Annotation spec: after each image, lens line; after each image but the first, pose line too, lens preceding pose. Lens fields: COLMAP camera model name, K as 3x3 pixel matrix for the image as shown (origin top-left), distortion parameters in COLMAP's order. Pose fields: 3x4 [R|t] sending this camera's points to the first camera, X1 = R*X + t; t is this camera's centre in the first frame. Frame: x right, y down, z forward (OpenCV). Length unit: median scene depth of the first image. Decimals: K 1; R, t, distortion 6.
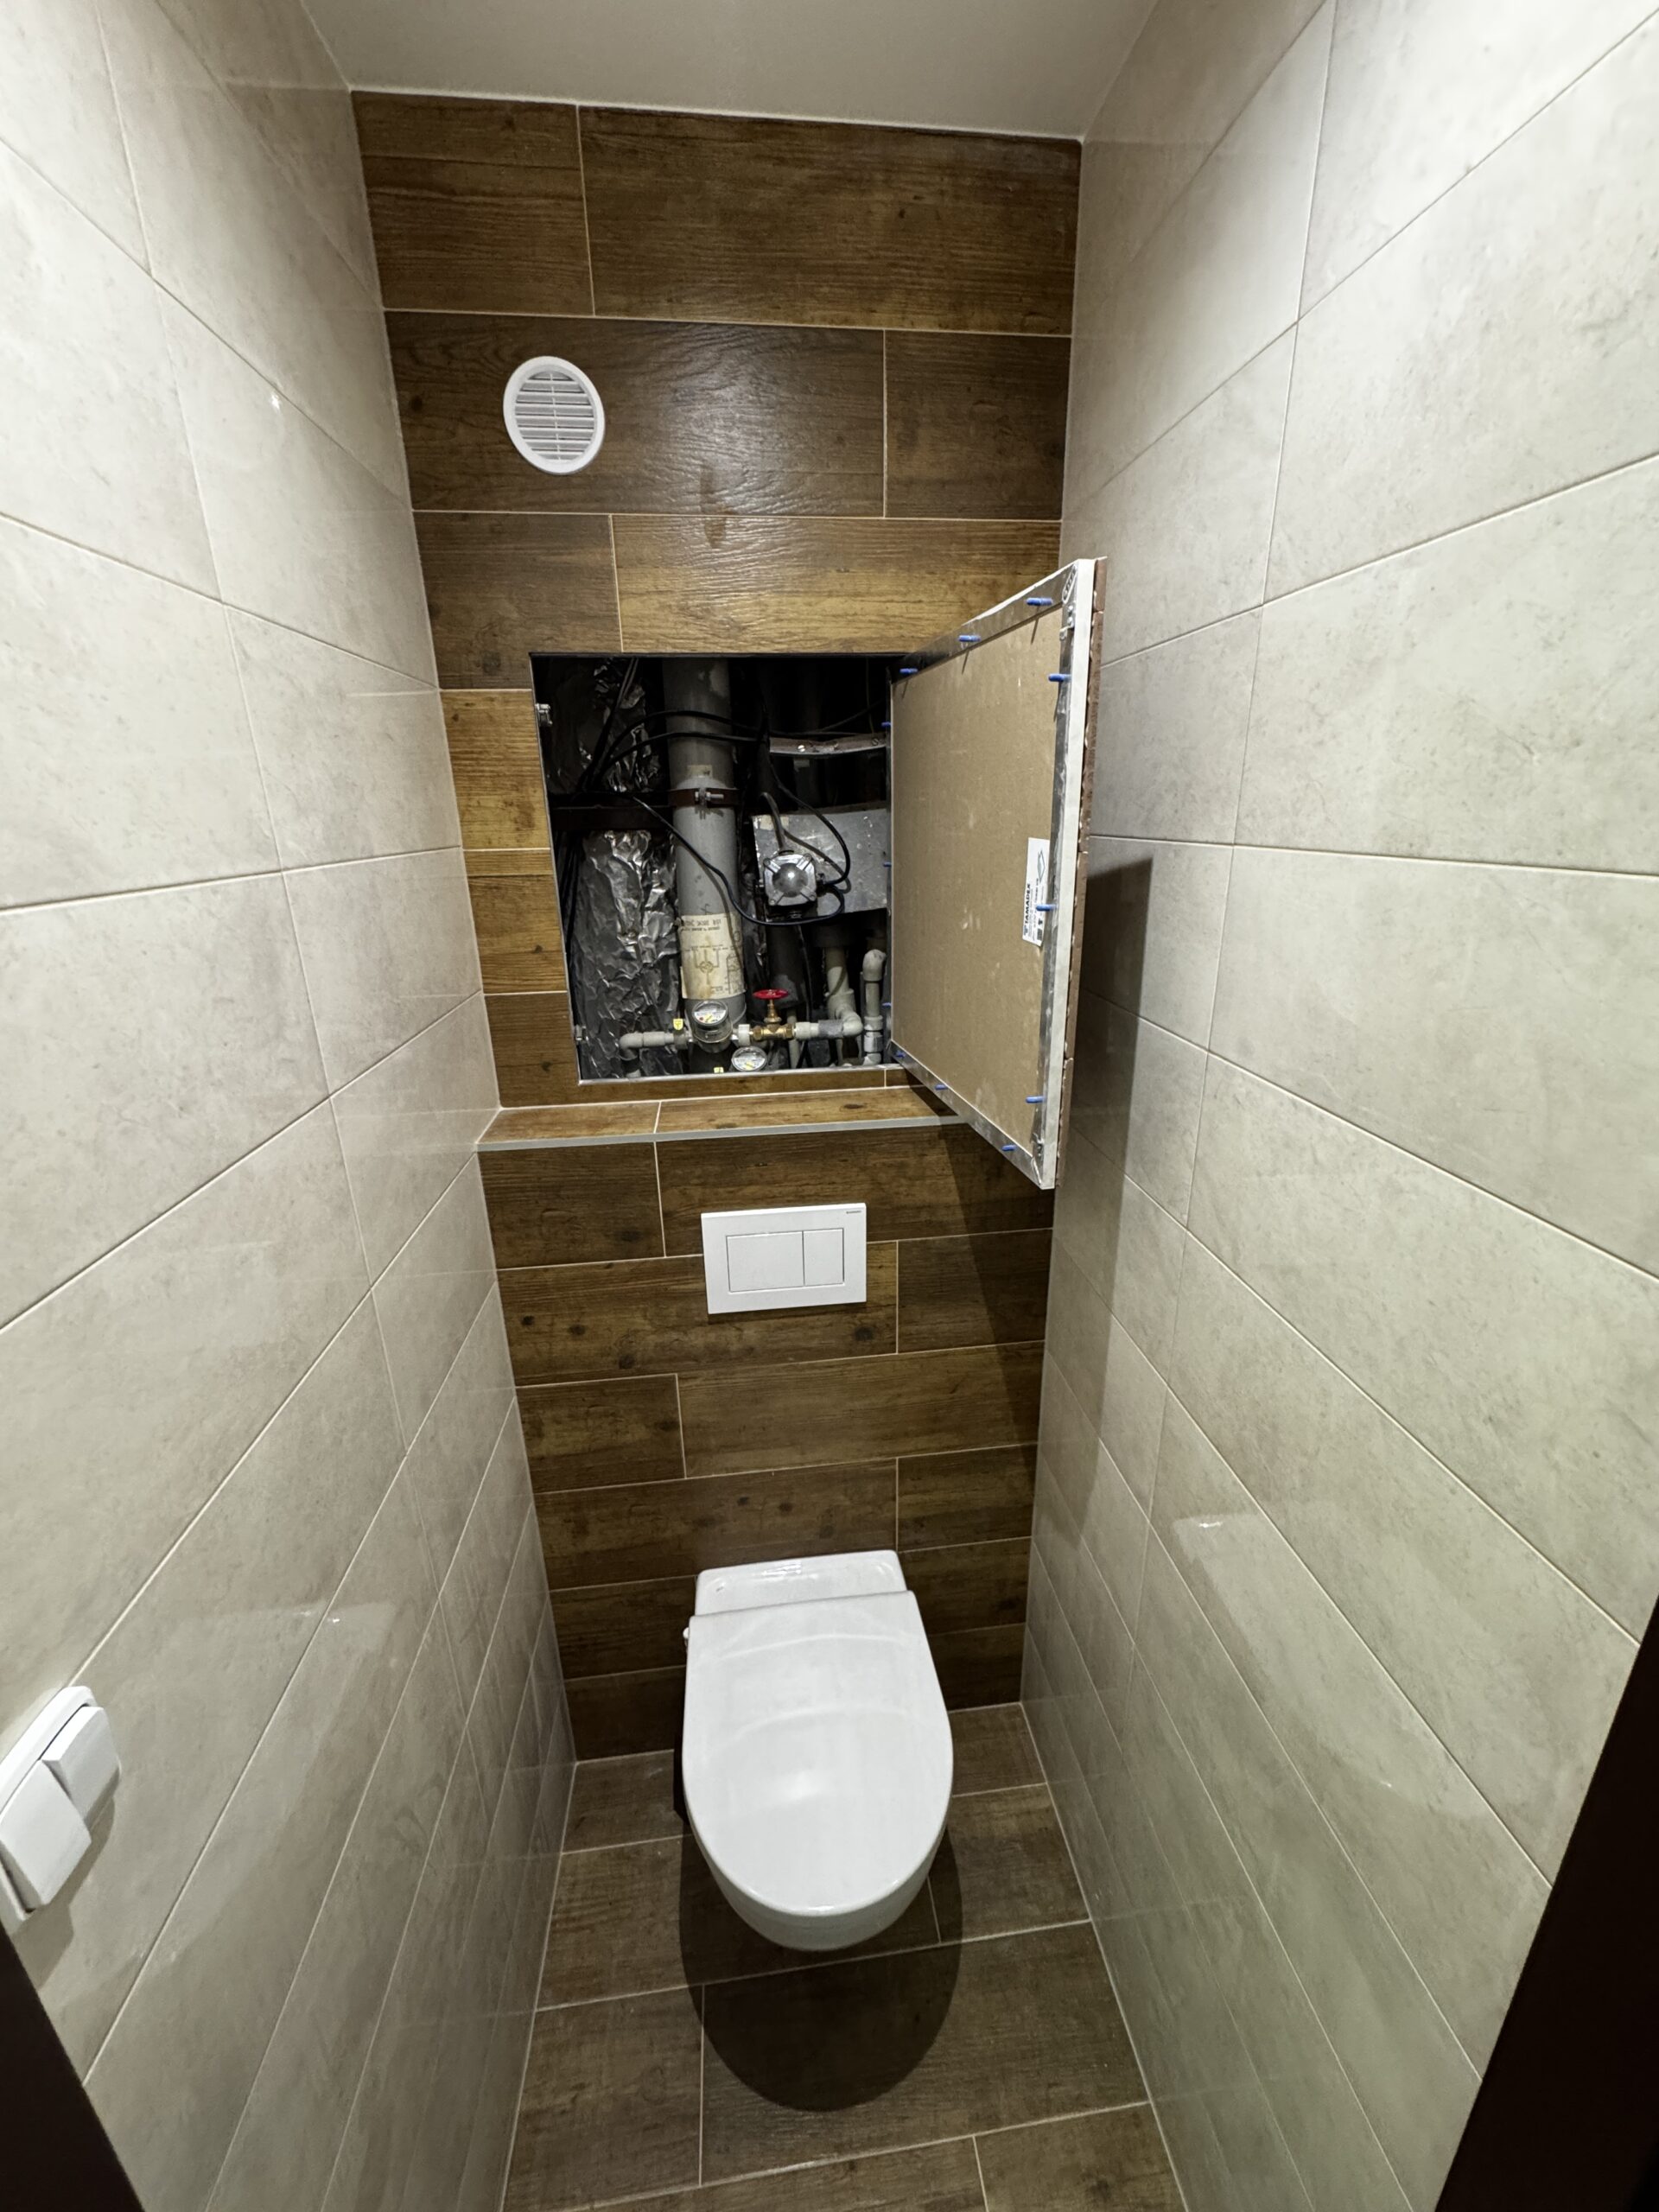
lens RADIAL K [[875.4, 0, 841.0], [0, 875.4, 1101.8], [0, 0, 1]] dist [-0.000006, -0.000372]
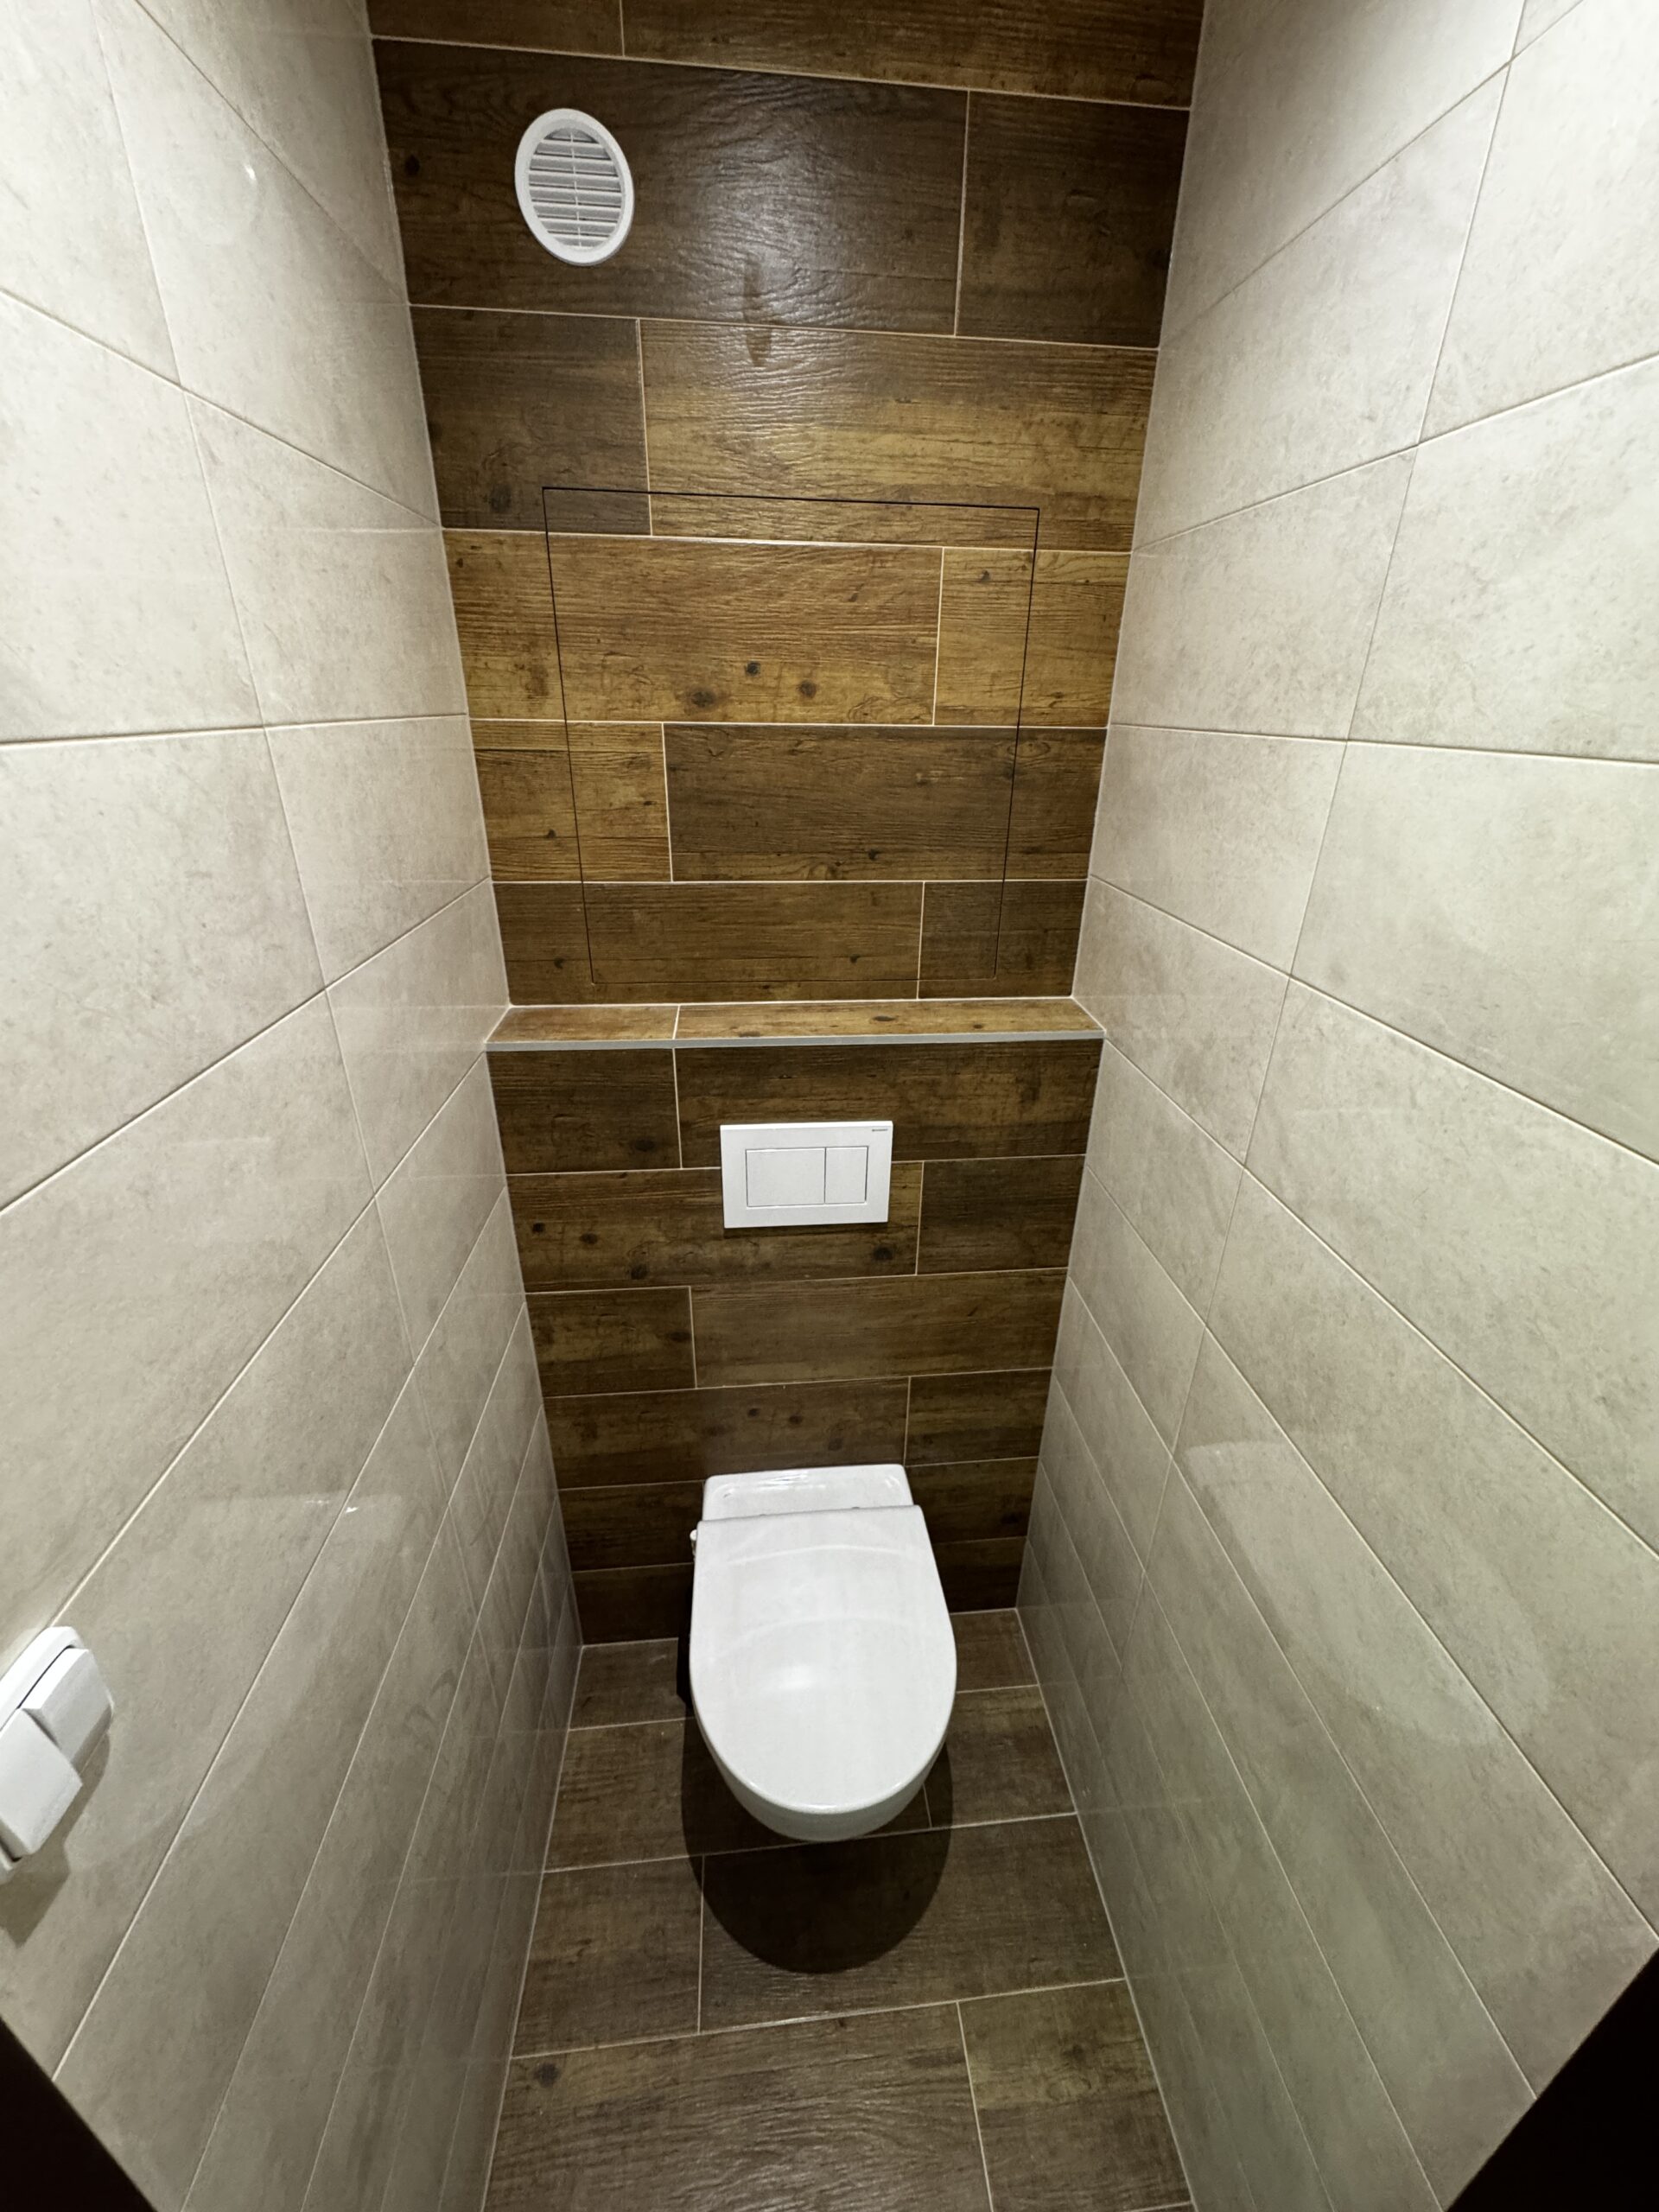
lens RADIAL K [[875.4, 0, 840.8], [0, 875.4, 1101.2], [0, 0, 1]] dist [-0.000006, -0.000372]
pose [[0.999180, 0.040373, -0.002950, -0.033521], [-0.039835, 0.993589, 0.105800, -0.005516], [0.007202, -0.105596, 0.994383, 0.069782]]
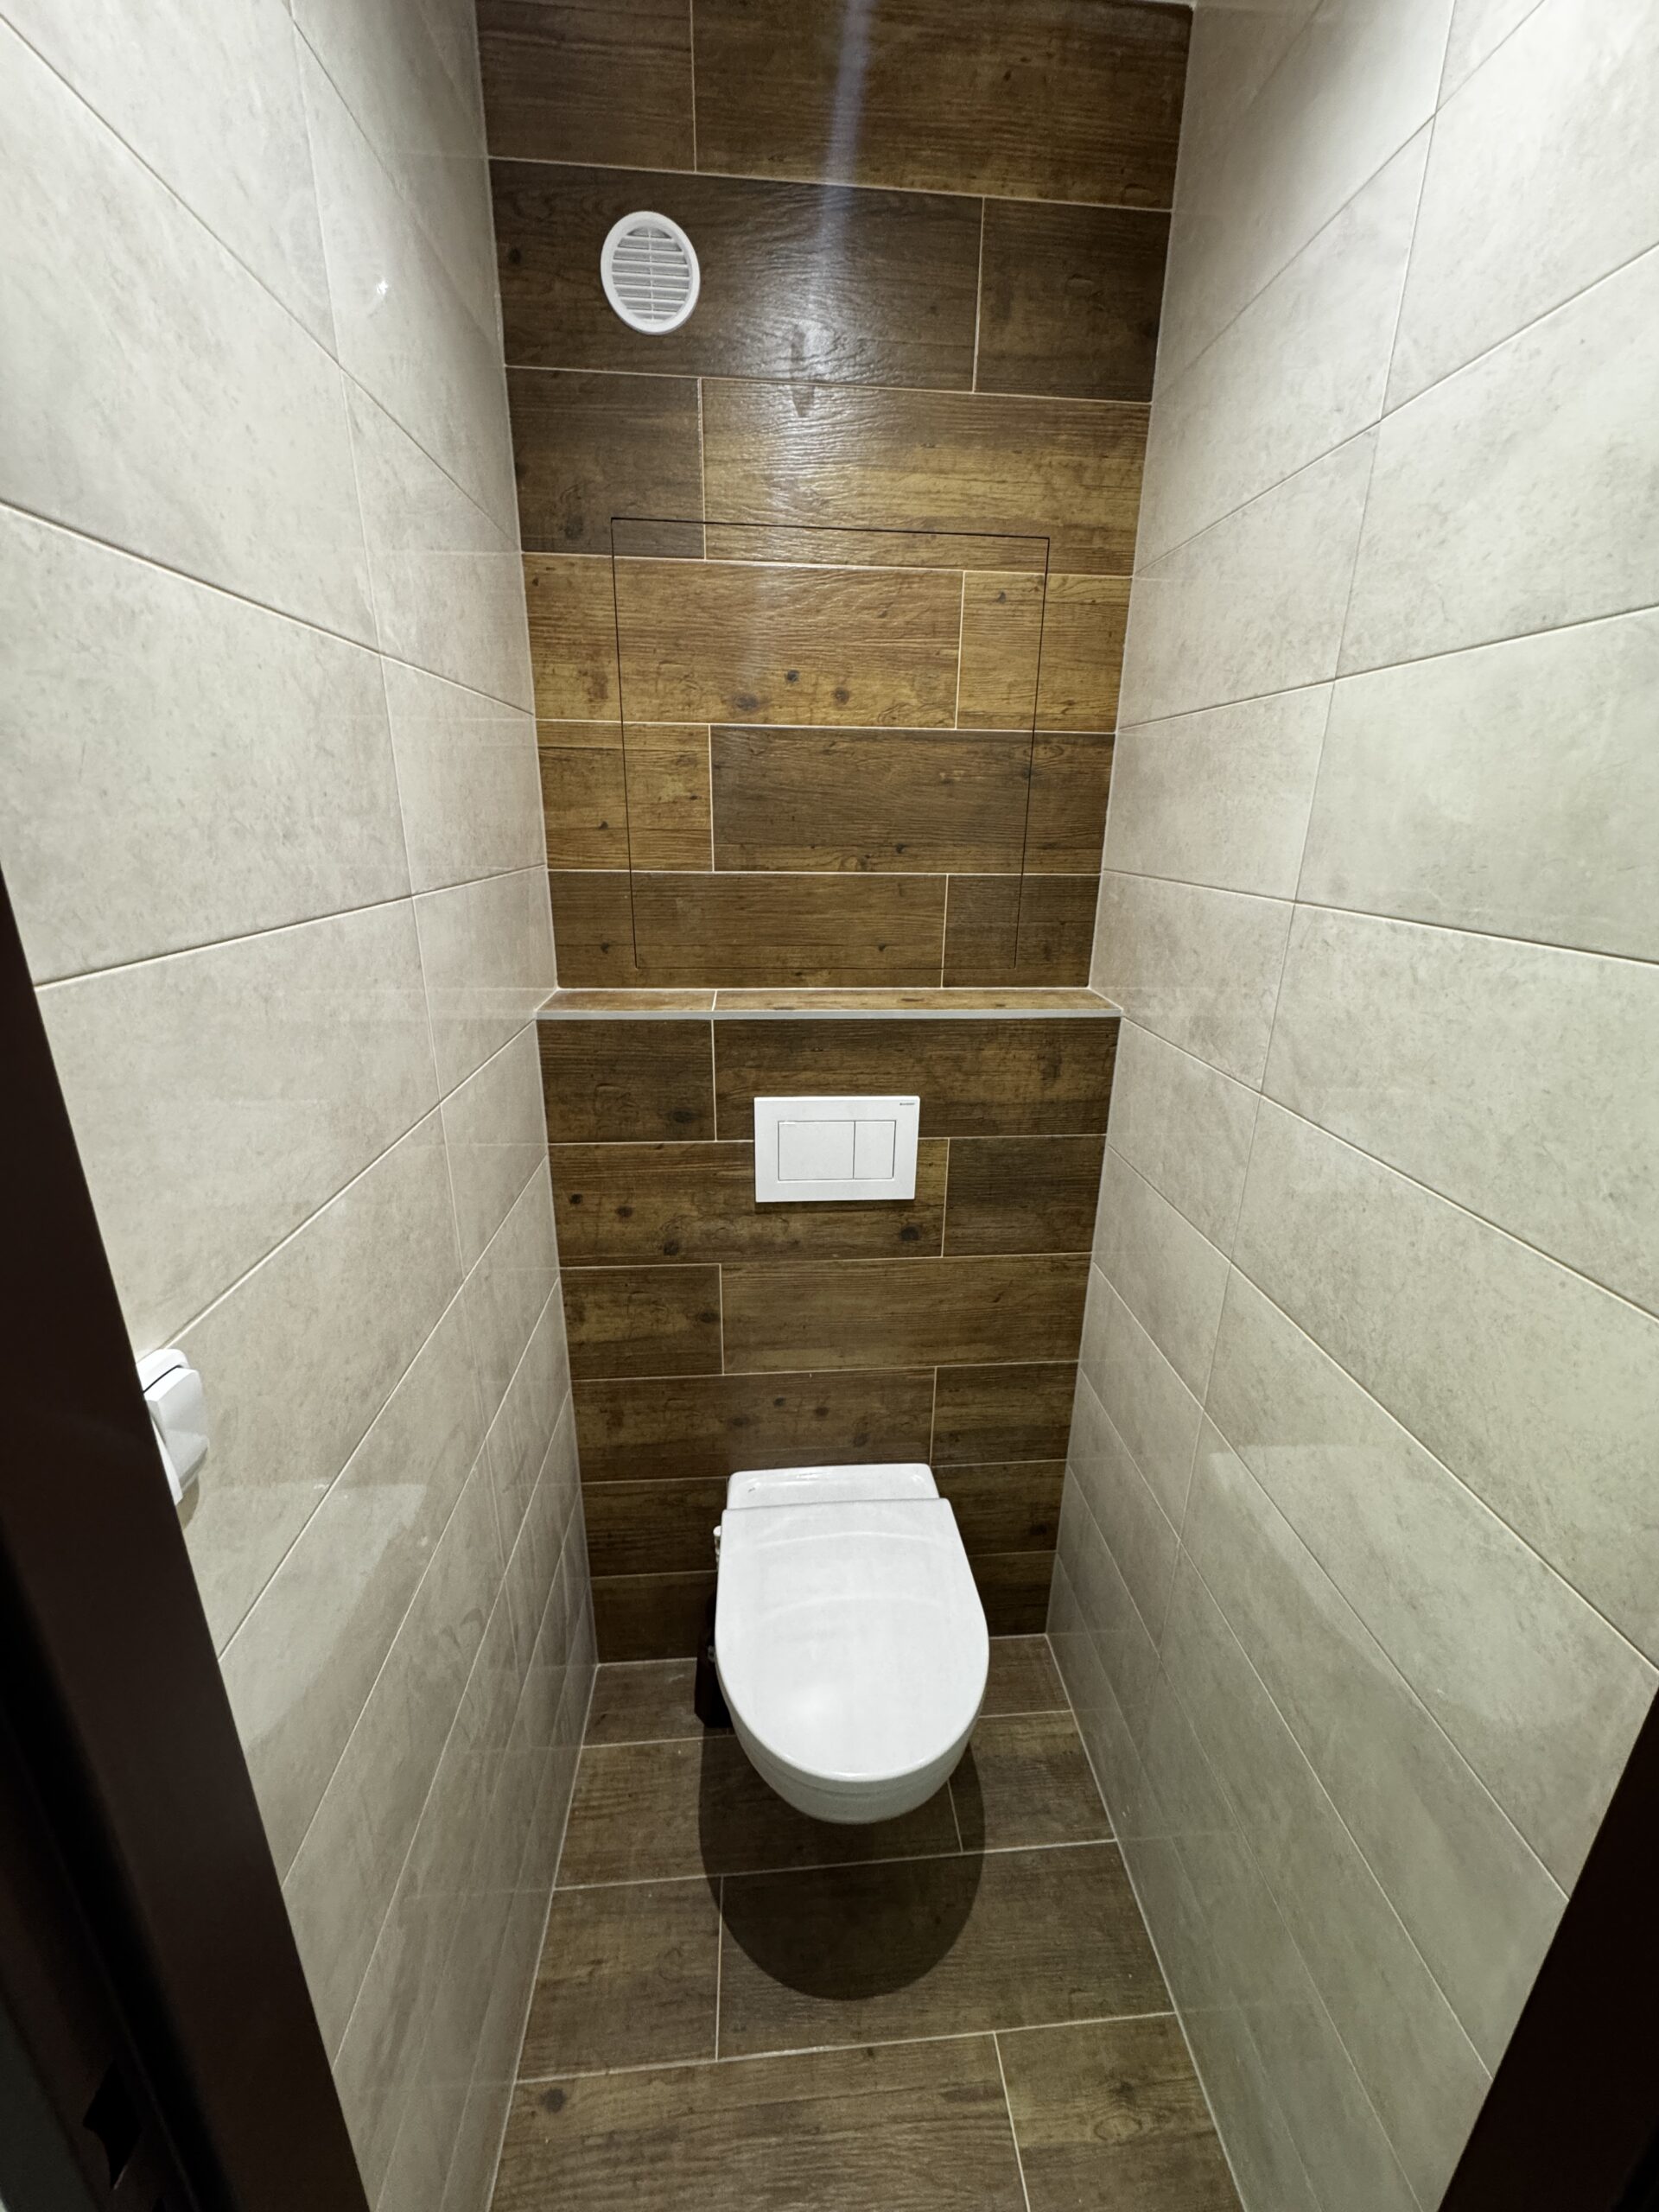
lens RADIAL K [[875.4, 0, 839.5], [0, 875.4, 1106.0], [0, 0, 1]] dist [-0.000006, -0.000372]
pose [[0.998824, 0.043184, -0.022062, -0.050732], [-0.043291, 0.999053, -0.004386, 0.171727], [0.021852, 0.005336, 0.999747, 0.009670]]
